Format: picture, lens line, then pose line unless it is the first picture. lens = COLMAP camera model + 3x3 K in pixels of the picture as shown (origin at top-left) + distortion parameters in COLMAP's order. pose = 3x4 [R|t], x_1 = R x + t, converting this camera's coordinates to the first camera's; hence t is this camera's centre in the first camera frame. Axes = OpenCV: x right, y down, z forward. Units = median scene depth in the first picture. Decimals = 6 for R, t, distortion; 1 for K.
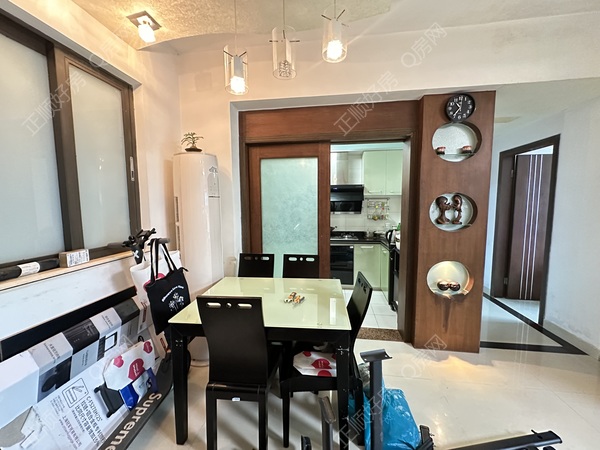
lens RADIAL K [[238.3, 0, 301.2], [0, 238.3, 226.2], [0, 0, 1]] dist [-0.002935, 0.000693]
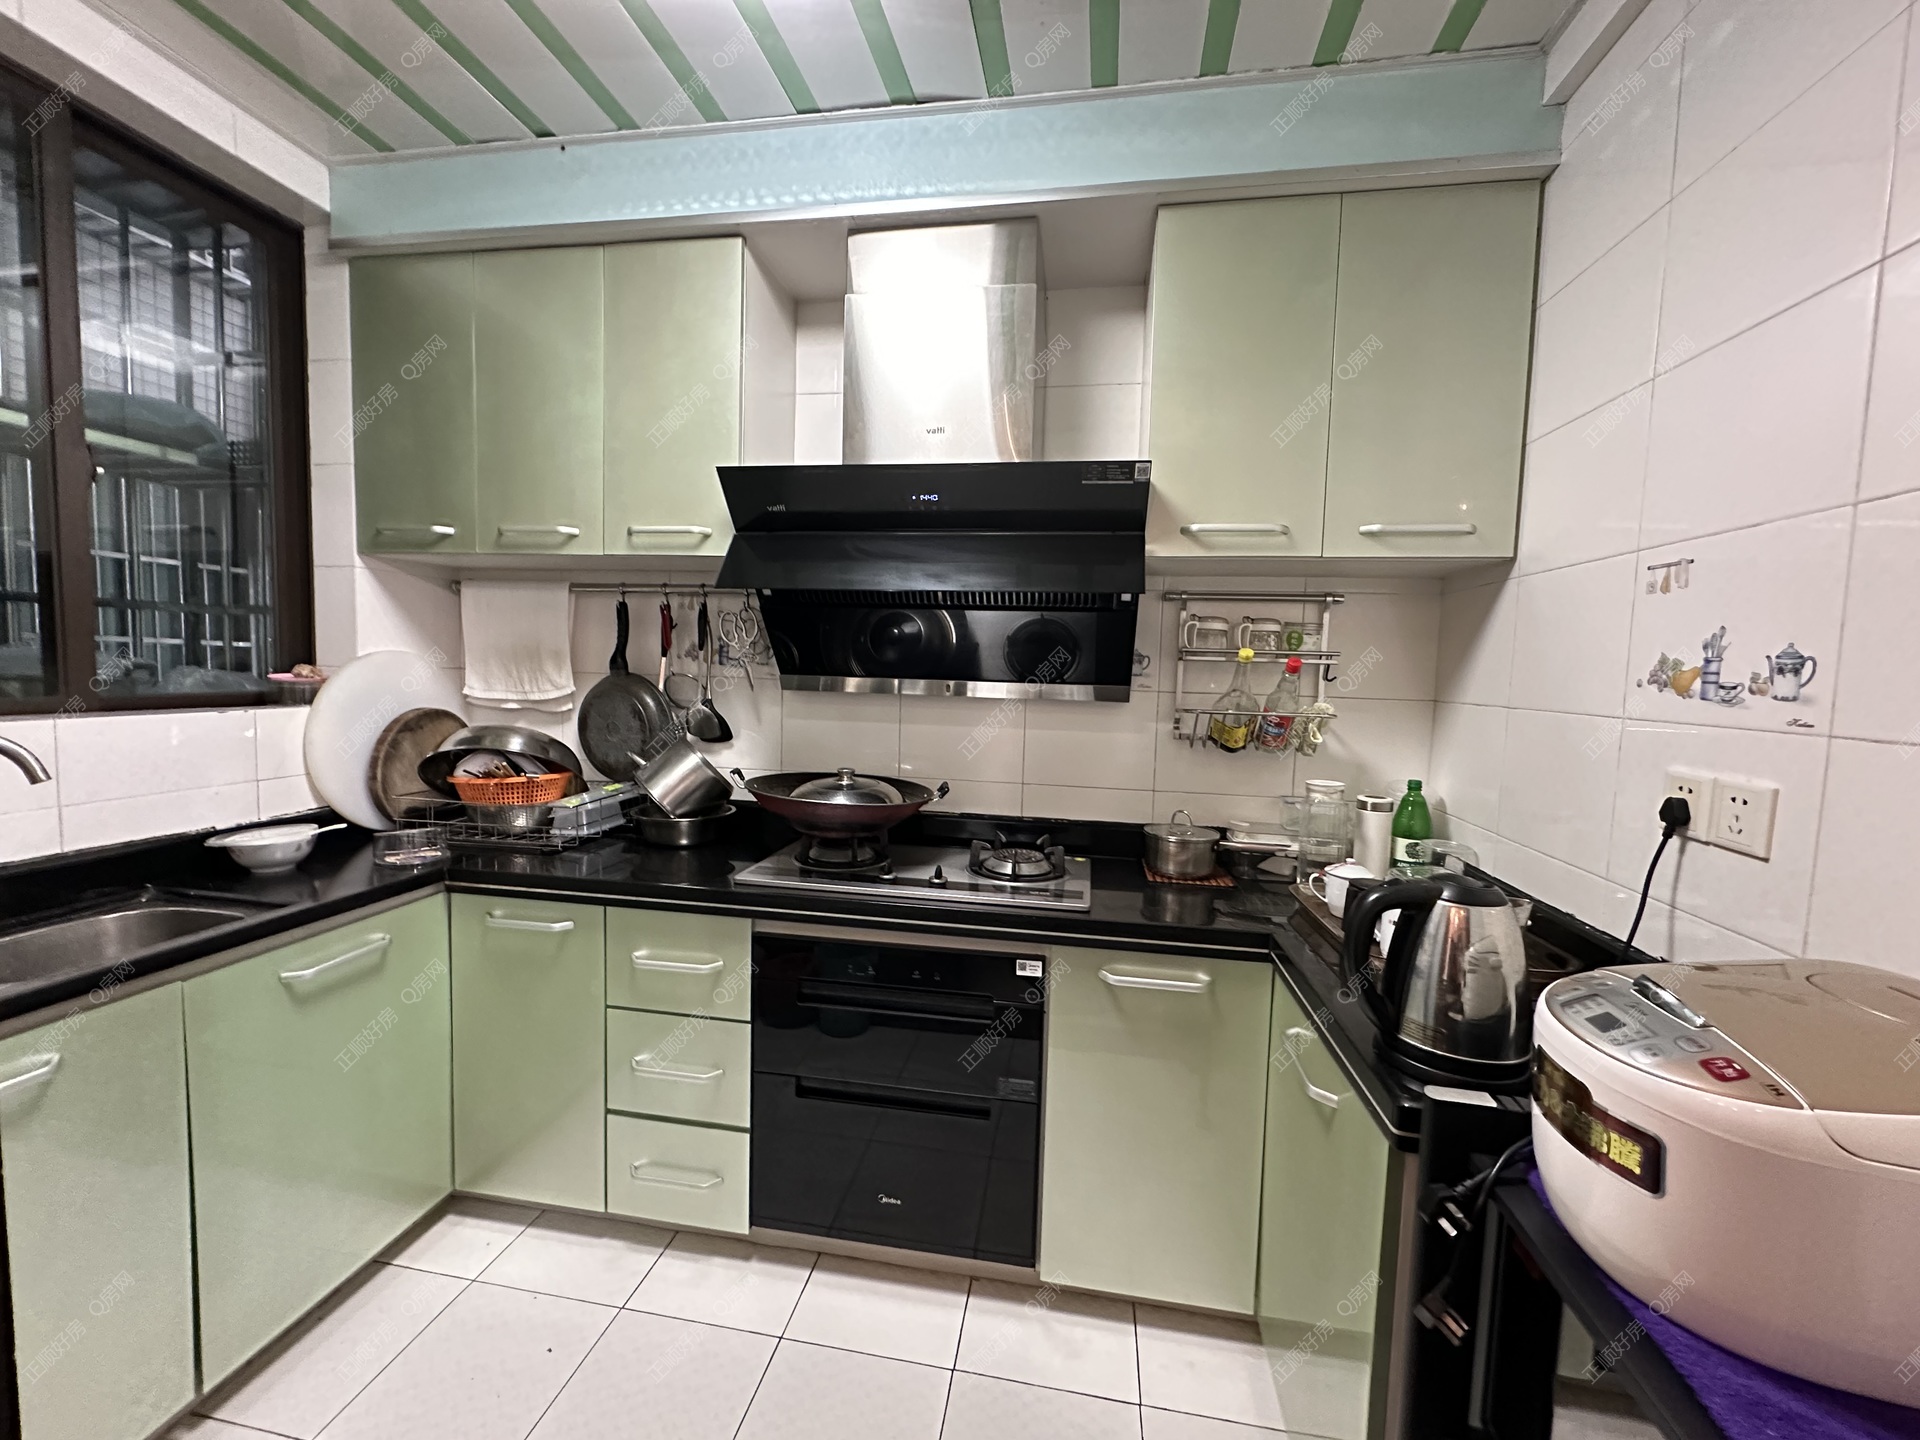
lens RADIAL K [[762.4, 0, 961.7], [0, 762.4, 721.2], [0, 0, 1]] dist [-0.002935, 0.000693]
pose [[0.998902, 0.042918, -0.018792, 0.166914], [-0.043259, 0.998900, -0.018085, -0.028132], [0.017995, 0.018878, 0.999660, 0.567727]]
